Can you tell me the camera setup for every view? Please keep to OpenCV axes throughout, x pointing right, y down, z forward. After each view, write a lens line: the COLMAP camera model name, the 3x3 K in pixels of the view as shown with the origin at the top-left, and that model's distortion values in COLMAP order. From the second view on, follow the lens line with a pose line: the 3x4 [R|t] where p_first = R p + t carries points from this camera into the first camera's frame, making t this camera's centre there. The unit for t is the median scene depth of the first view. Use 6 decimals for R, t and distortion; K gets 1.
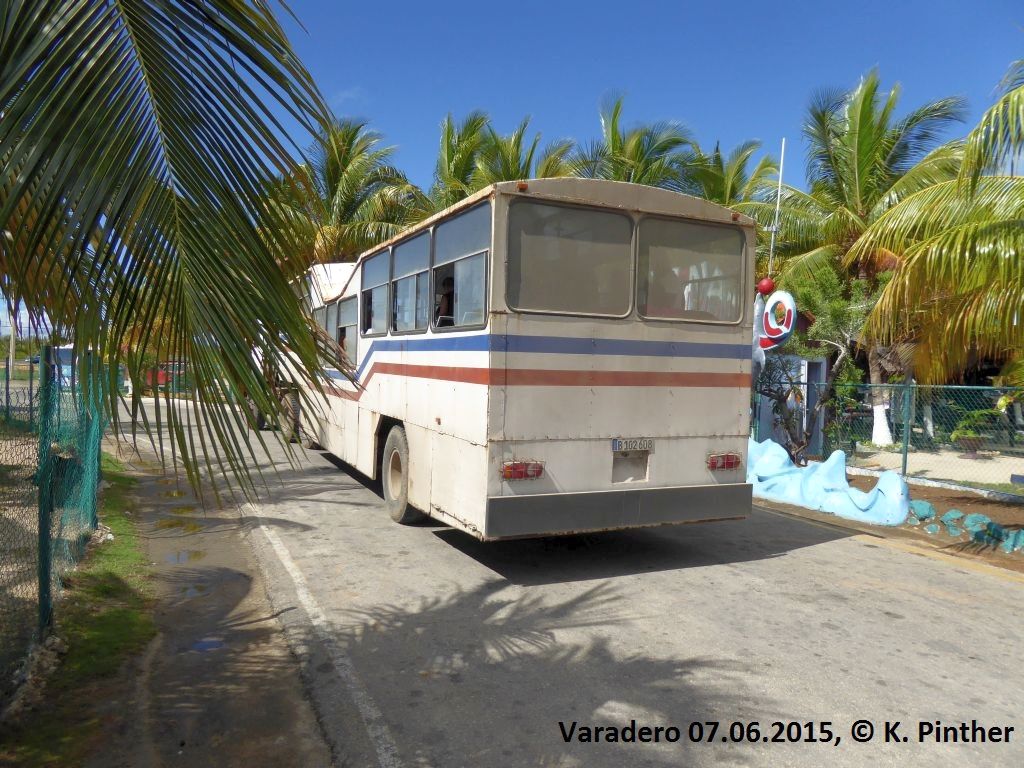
lens RADIAL K [[737.9, 0, 544.3], [0, 737.9, 445.4], [0, 0, 1]] dist [-0.025933, 0.001366]
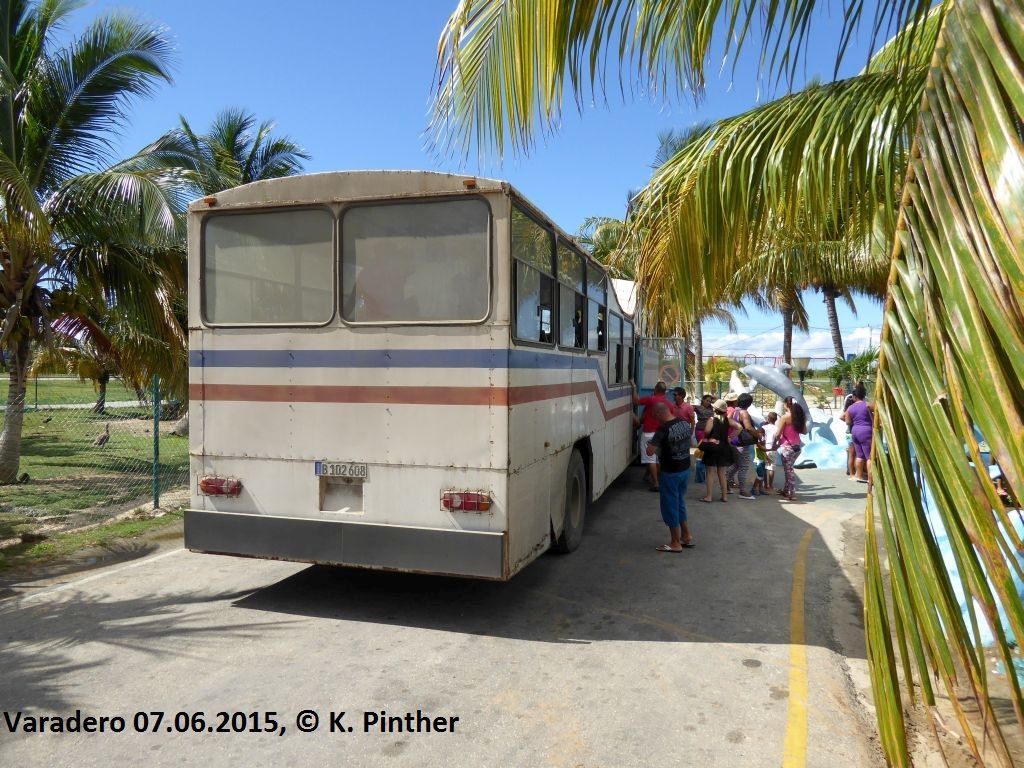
lens RADIAL K [[737.9, 0, 544.3], [0, 737.9, 445.4], [0, 0, 1]] dist [-0.025933, 0.001366]
pose [[0.753607, 0.041648, -0.656004, 0.900204], [-0.064624, 0.997850, -0.010887, -0.036842], [0.654141, 0.050598, 0.754679, 0.519869]]
